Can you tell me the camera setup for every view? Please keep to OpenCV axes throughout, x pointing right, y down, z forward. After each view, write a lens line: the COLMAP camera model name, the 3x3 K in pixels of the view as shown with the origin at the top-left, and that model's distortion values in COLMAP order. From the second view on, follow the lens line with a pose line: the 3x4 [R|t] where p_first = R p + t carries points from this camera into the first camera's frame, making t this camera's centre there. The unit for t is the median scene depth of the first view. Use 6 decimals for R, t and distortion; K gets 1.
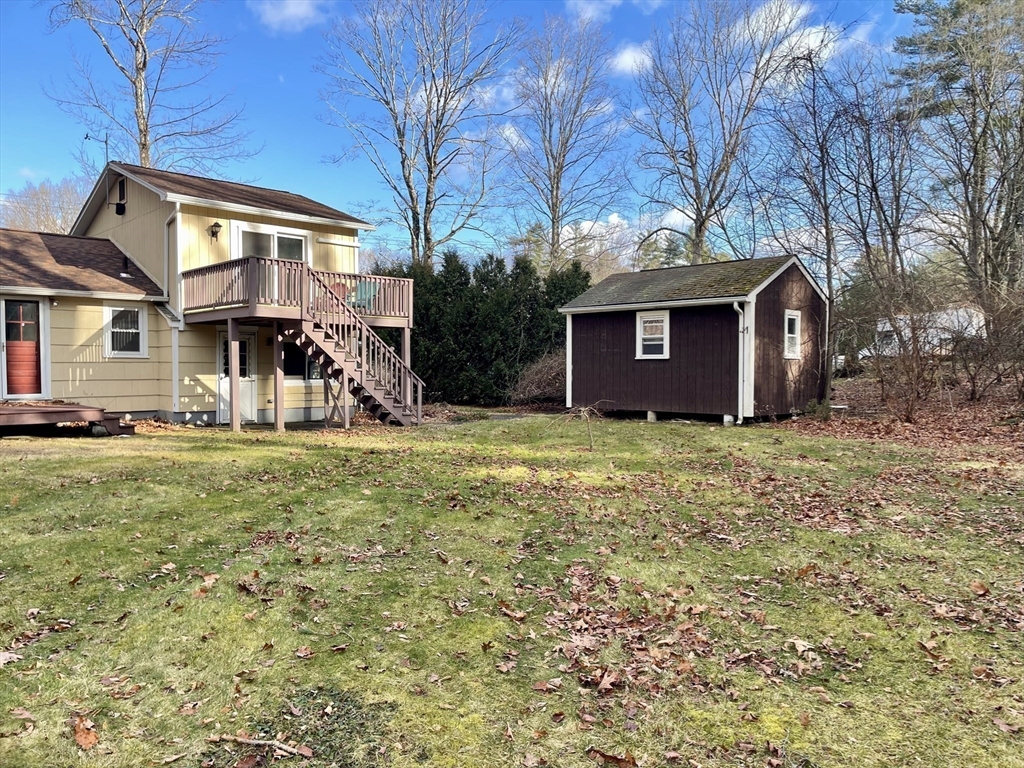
lens RADIAL K [[746.0, 0, 512.0], [0, 746.0, 384.0], [0, 0, 1]] dist [0.062124, -0.123303]
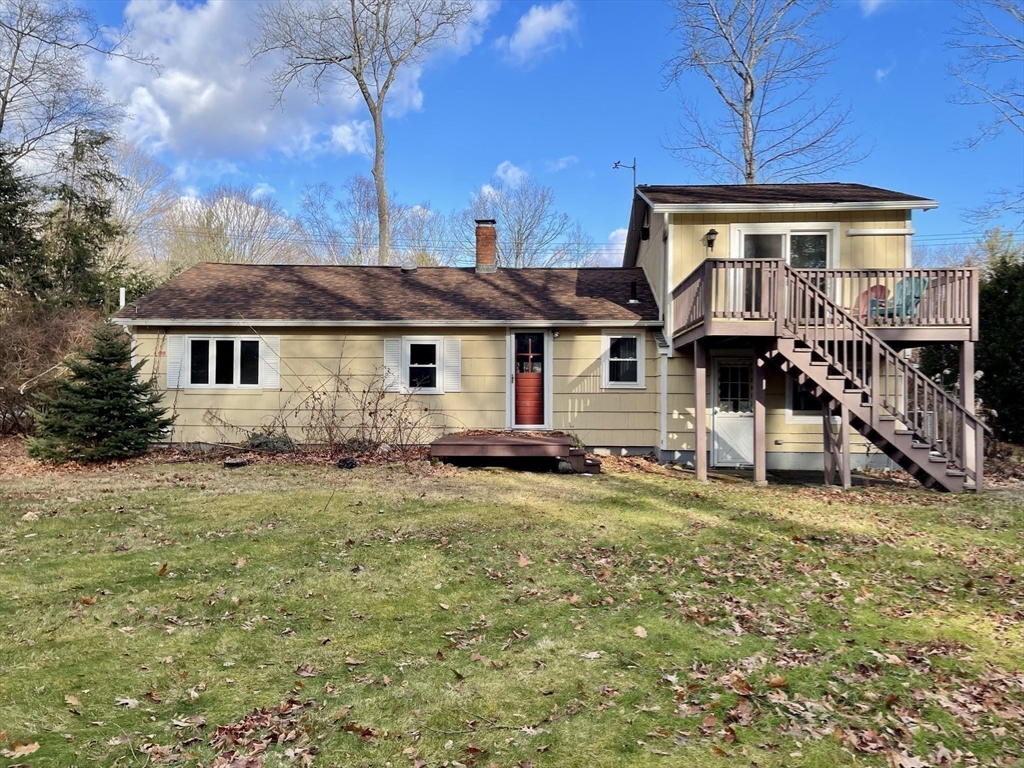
lens RADIAL K [[746.0, 0, 512.0], [0, 746.0, 384.0], [0, 0, 1]] dist [0.062124, -0.123303]
pose [[0.676596, -0.008184, -0.736309, 0.079086], [-0.019921, 0.999369, -0.029413, -0.010407], [0.736085, 0.034568, 0.676006, 0.269416]]
